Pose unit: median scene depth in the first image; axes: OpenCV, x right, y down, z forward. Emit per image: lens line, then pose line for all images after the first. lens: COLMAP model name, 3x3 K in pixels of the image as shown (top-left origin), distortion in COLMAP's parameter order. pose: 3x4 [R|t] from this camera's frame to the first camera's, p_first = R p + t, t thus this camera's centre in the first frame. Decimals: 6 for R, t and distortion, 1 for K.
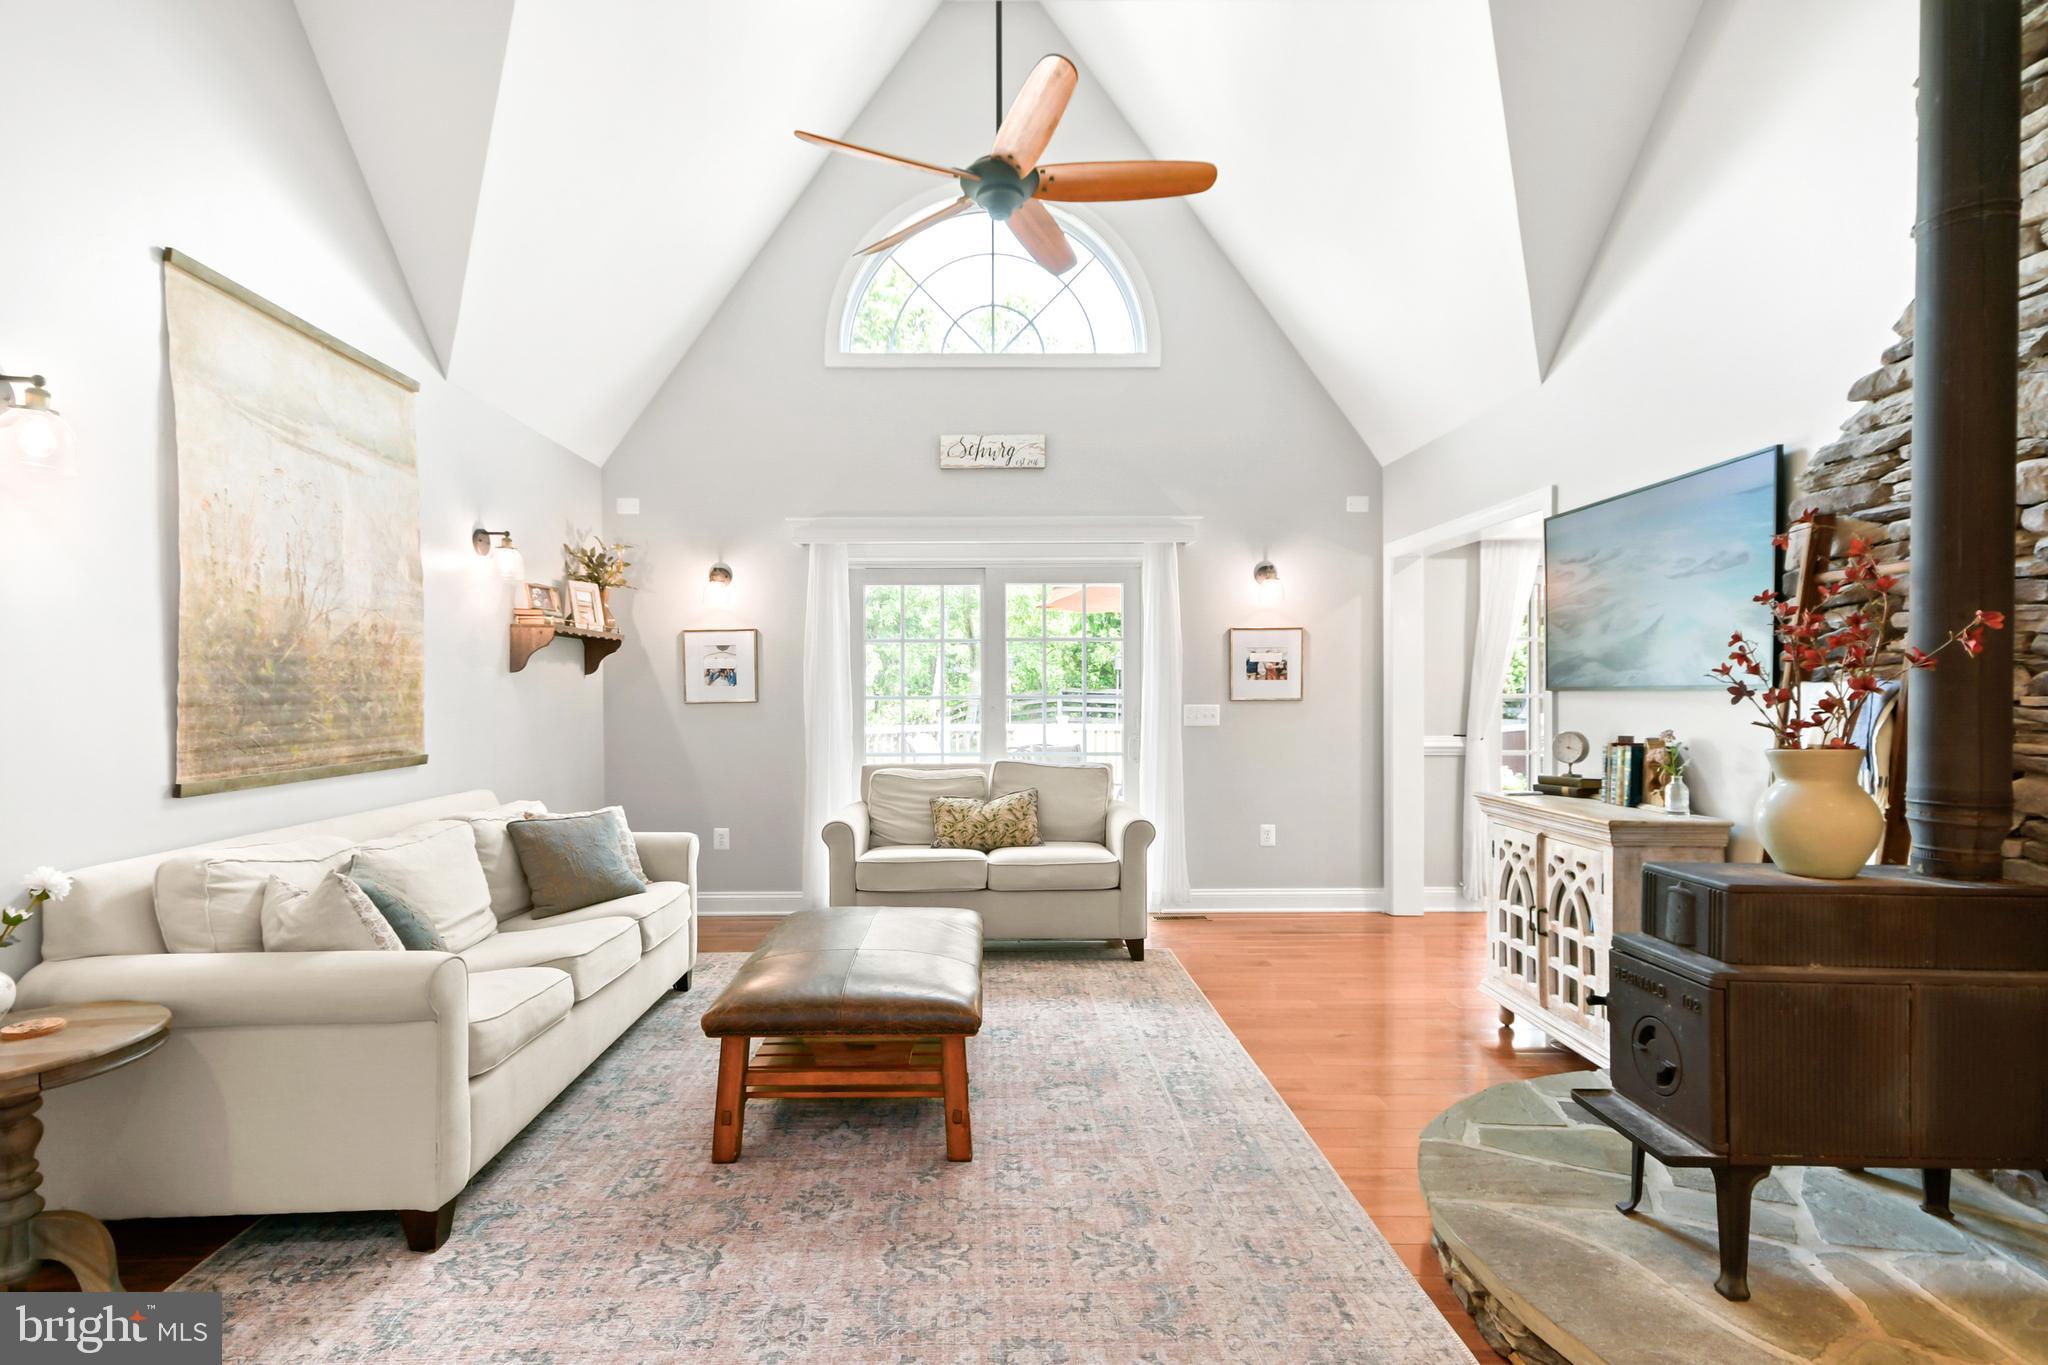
lens RADIAL K [[1021.6, 0, 1000.7], [0, 1021.6, 716.8], [0, 0, 1]] dist [0.012823, 0.000960]
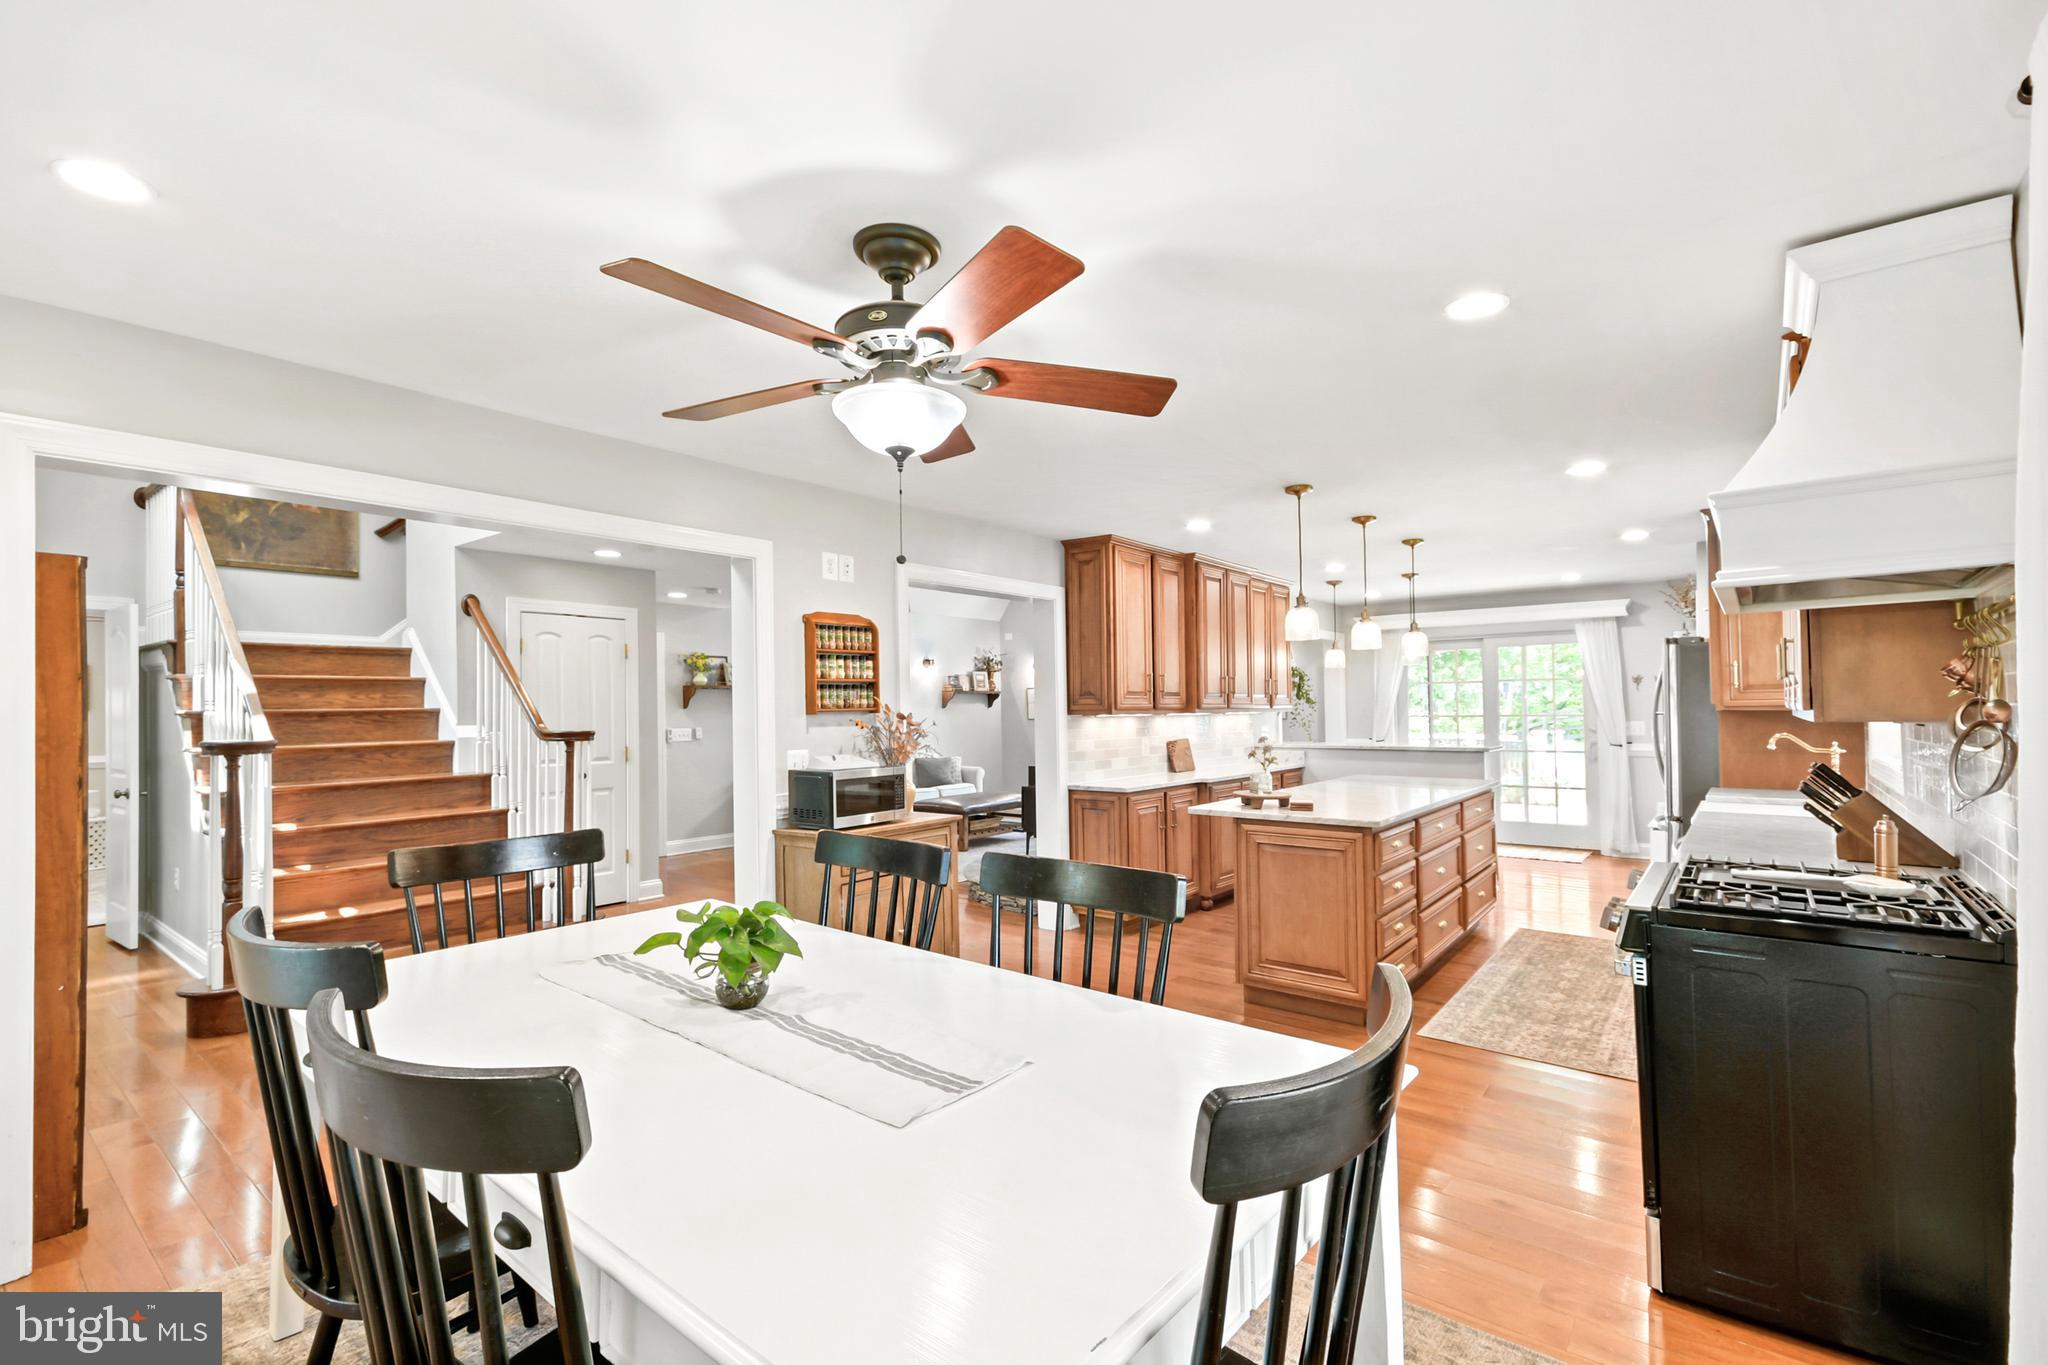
lens RADIAL K [[899.2, 0, 1010.7], [0, 899.2, 741.1], [0, 0, 1]] dist [0.018681, -0.005485]
pose [[0.765446, 0.019521, -0.643204, 1.451659], [-0.010990, 0.999791, 0.017264, 0.000478], [0.643407, -0.006146, 0.765500, -0.876164]]
